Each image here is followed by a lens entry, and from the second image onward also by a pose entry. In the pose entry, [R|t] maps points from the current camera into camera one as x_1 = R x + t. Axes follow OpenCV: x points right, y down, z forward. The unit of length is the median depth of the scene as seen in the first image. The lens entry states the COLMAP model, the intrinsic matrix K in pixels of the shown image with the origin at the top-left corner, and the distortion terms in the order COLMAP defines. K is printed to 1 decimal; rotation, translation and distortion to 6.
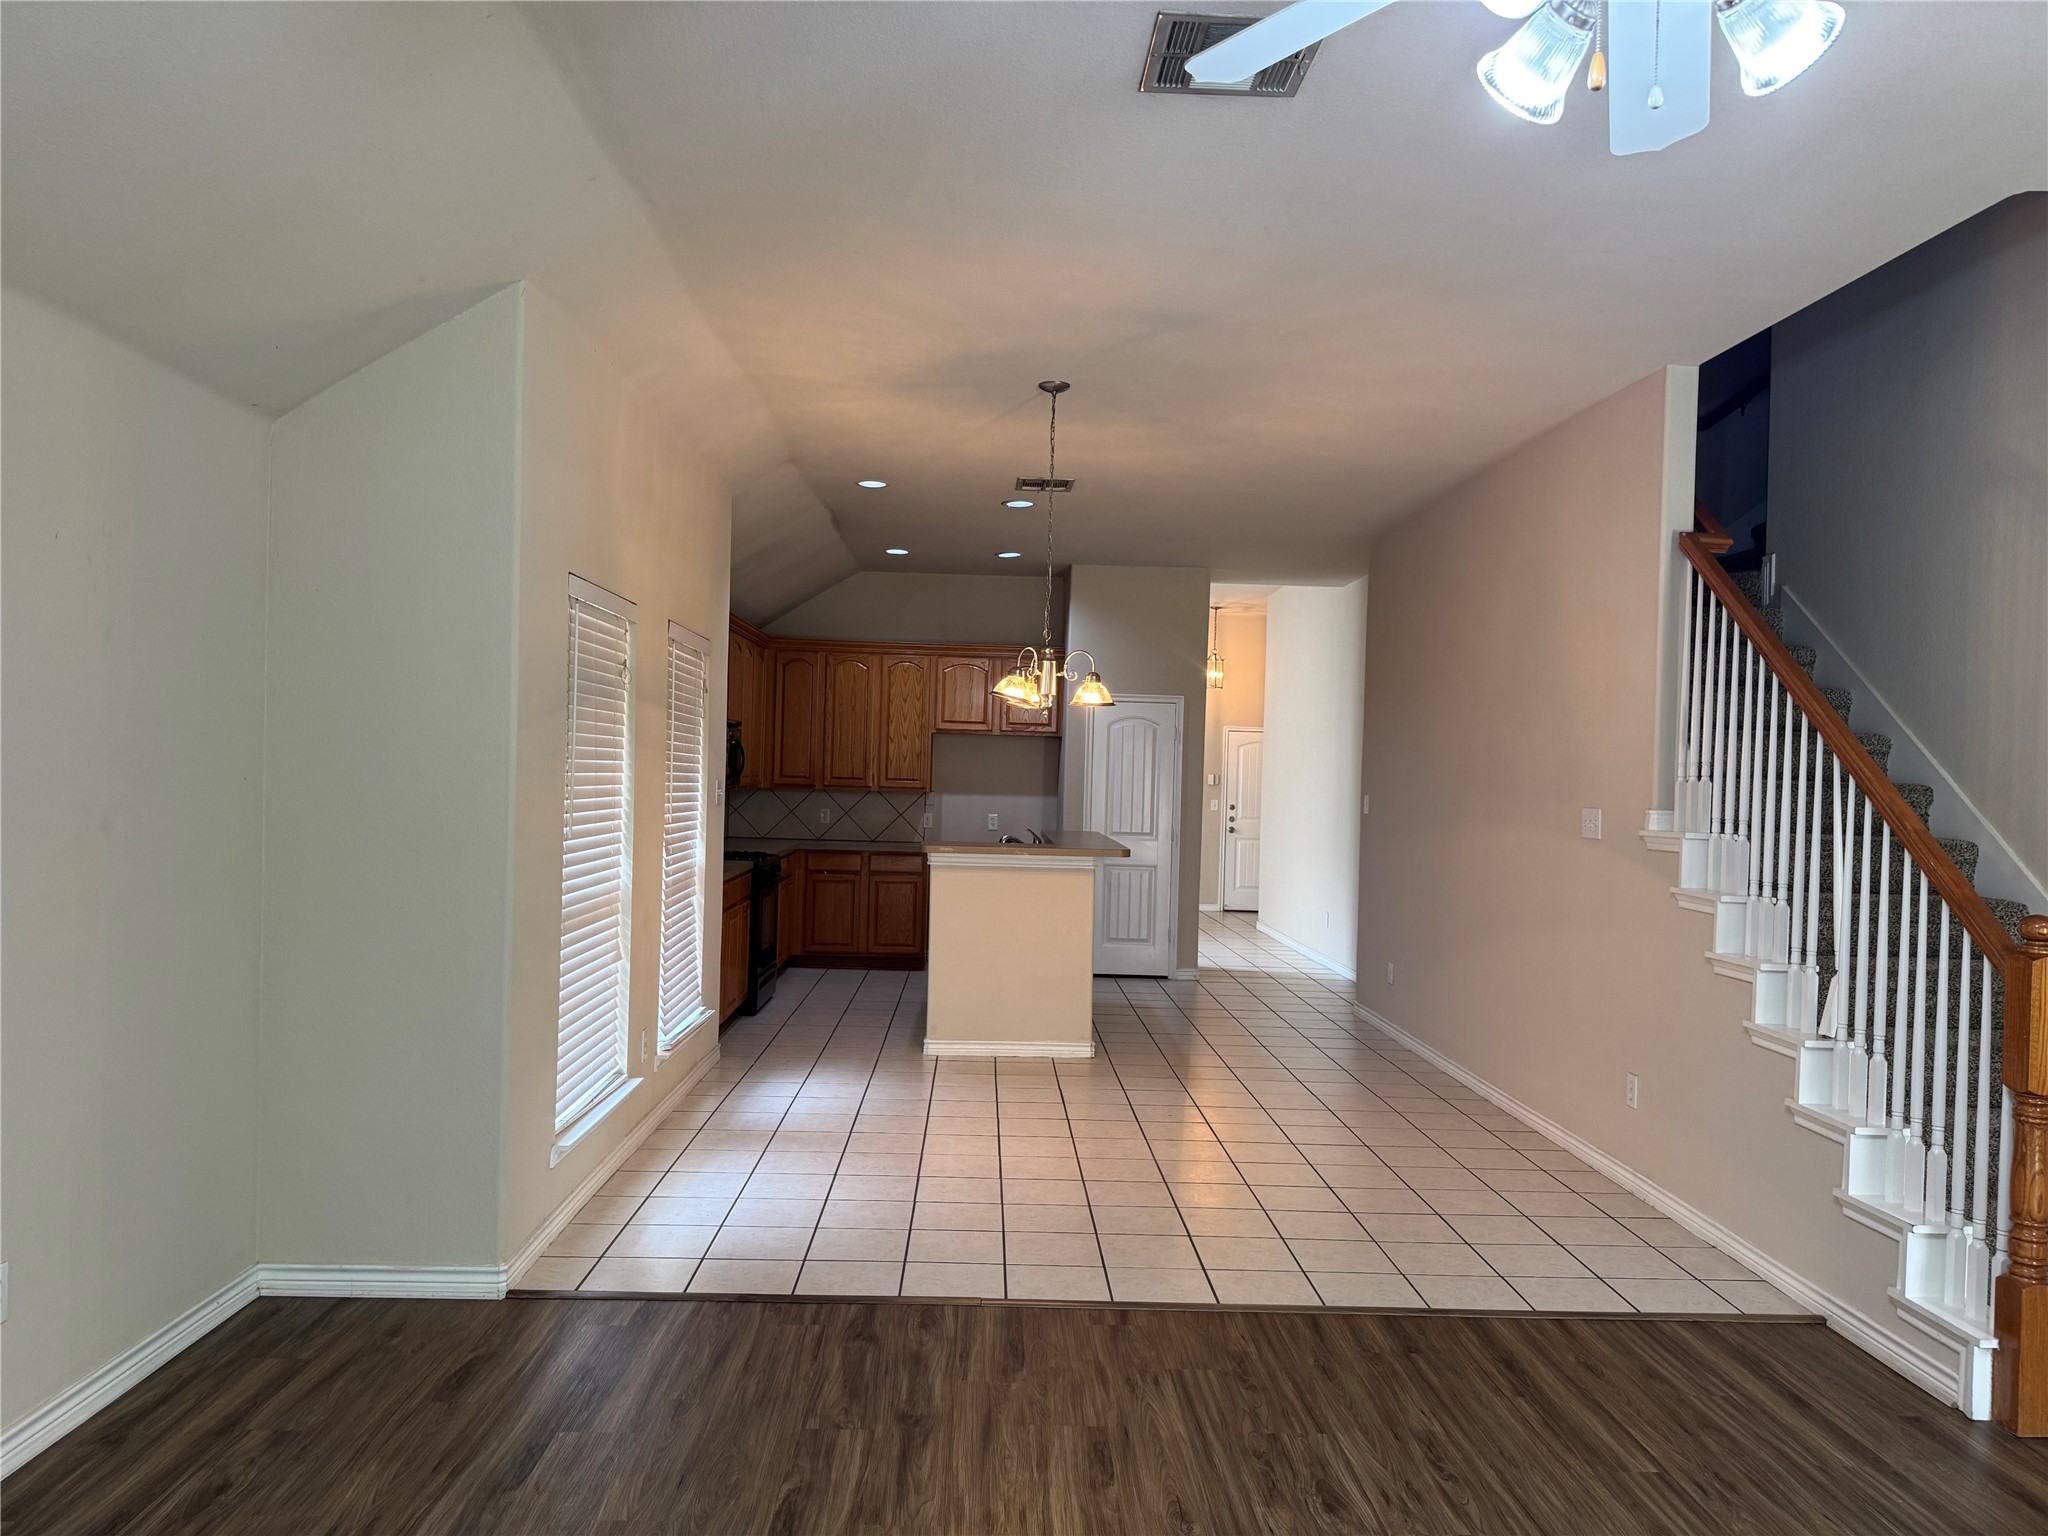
lens RADIAL K [[1423.8, 0, 1022.9], [0, 1423.8, 773.0], [0, 0, 1]] dist [0.019221, -0.042641]
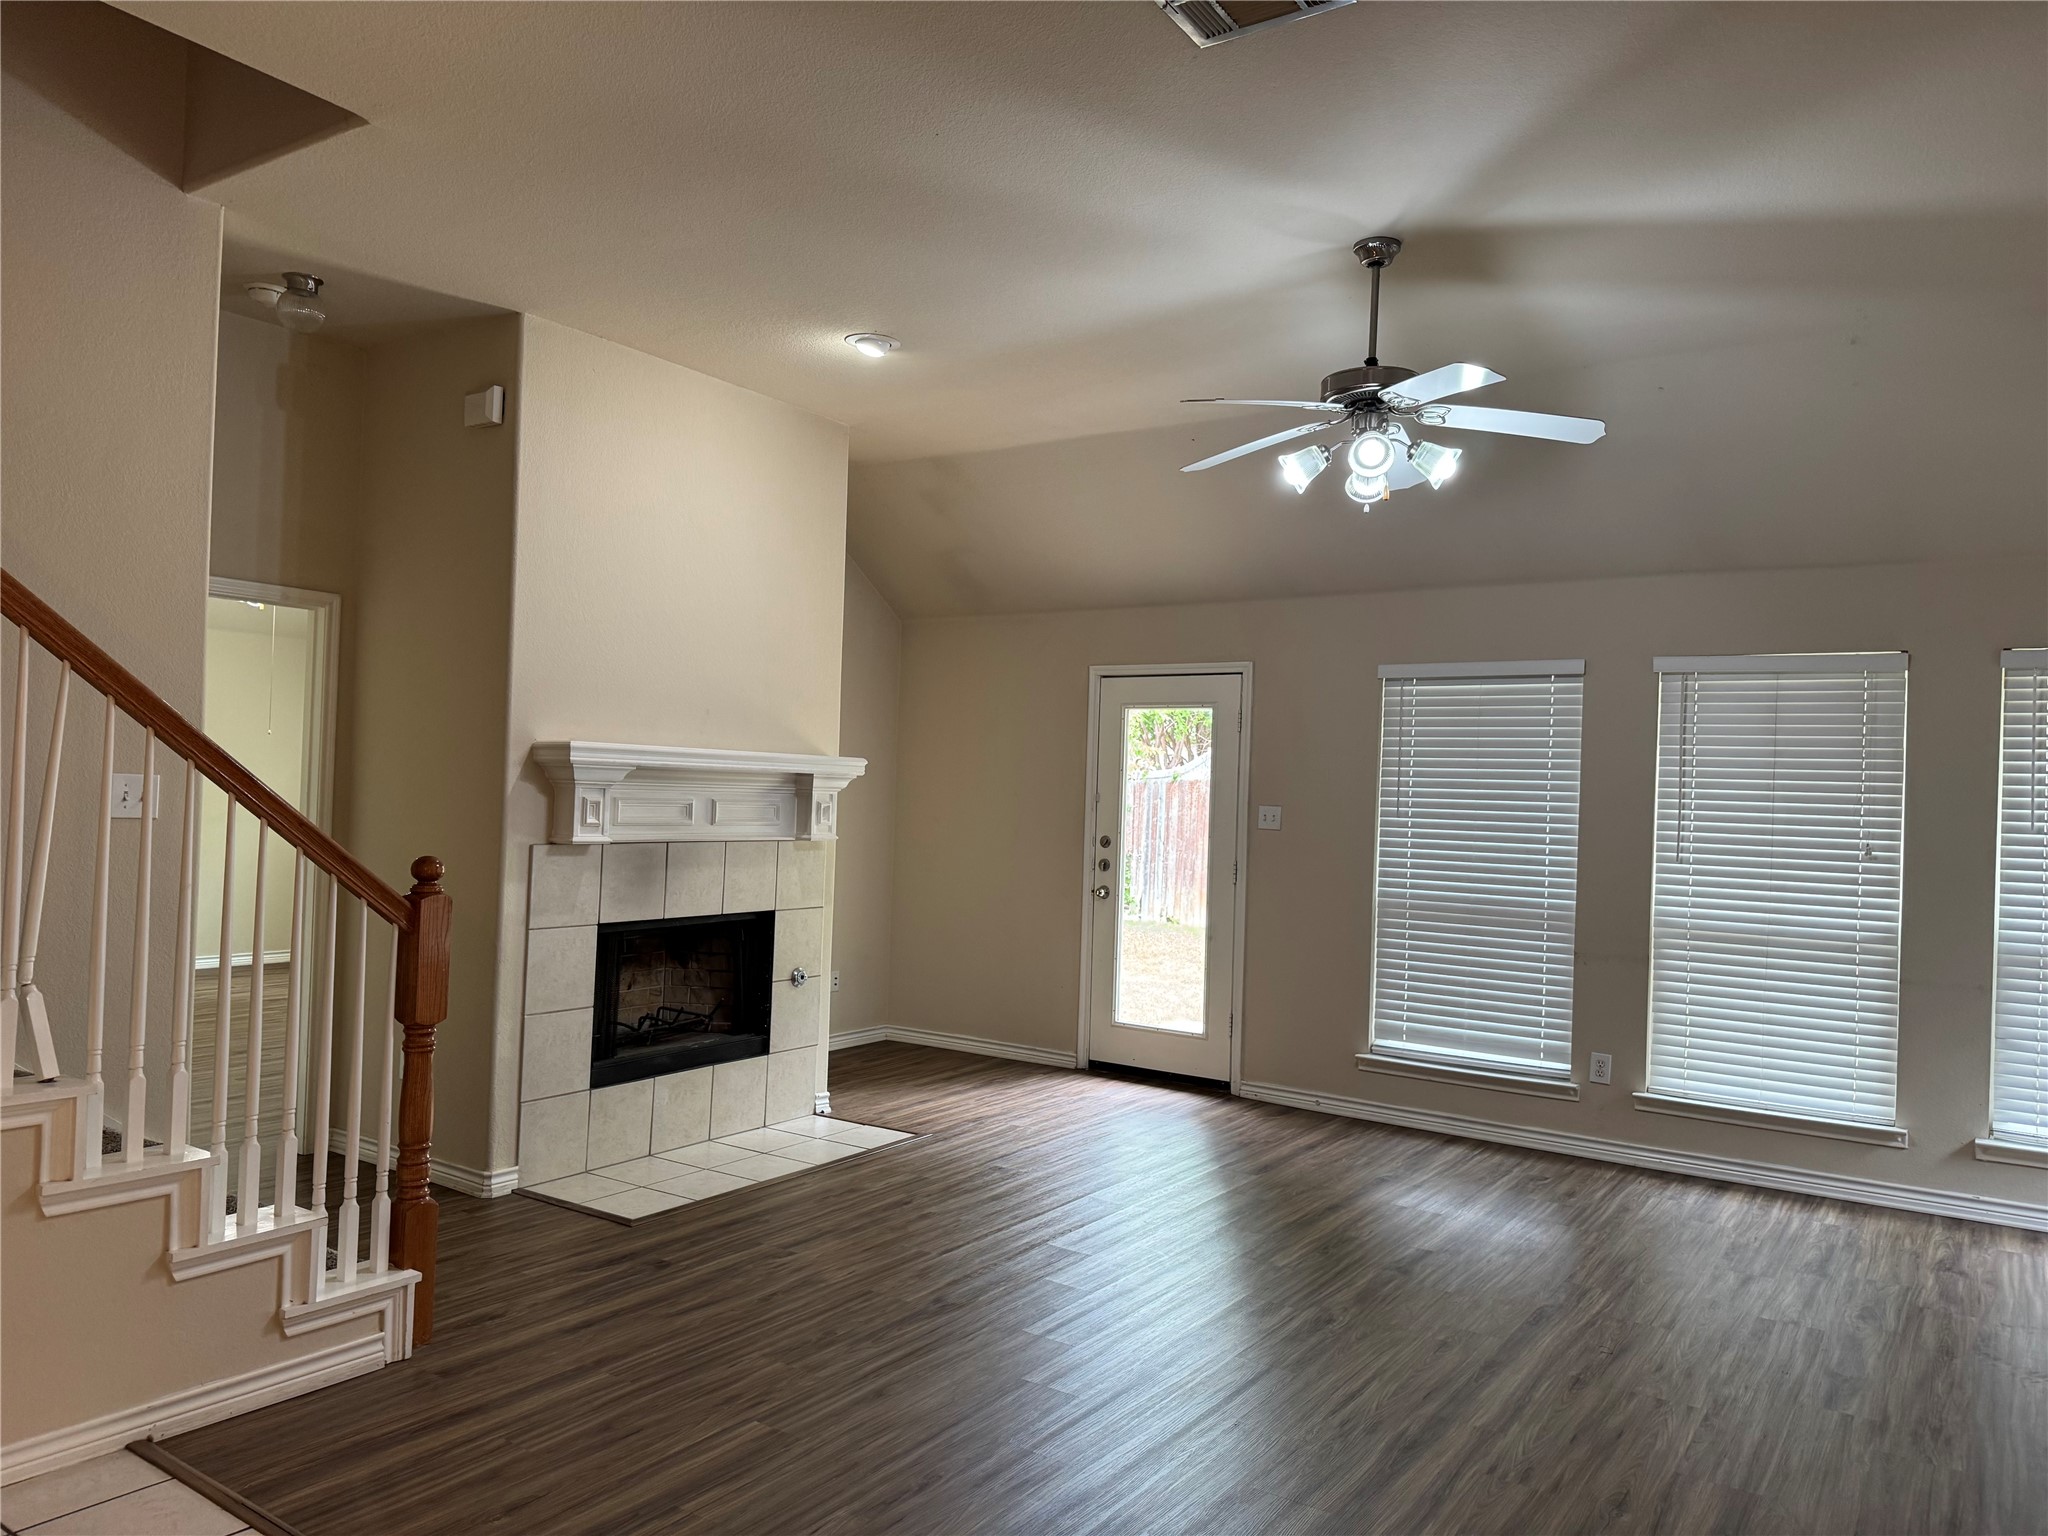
lens RADIAL K [[1423.8, 0, 1018.2], [0, 1423.8, 763.8], [0, 0, 1]] dist [0.019221, -0.042641]
pose [[-0.788122, -0.048253, 0.613625, -0.281087], [-0.050377, 0.998635, 0.013826, -0.007061], [-0.613454, -0.020016, -0.789477, 1.529574]]
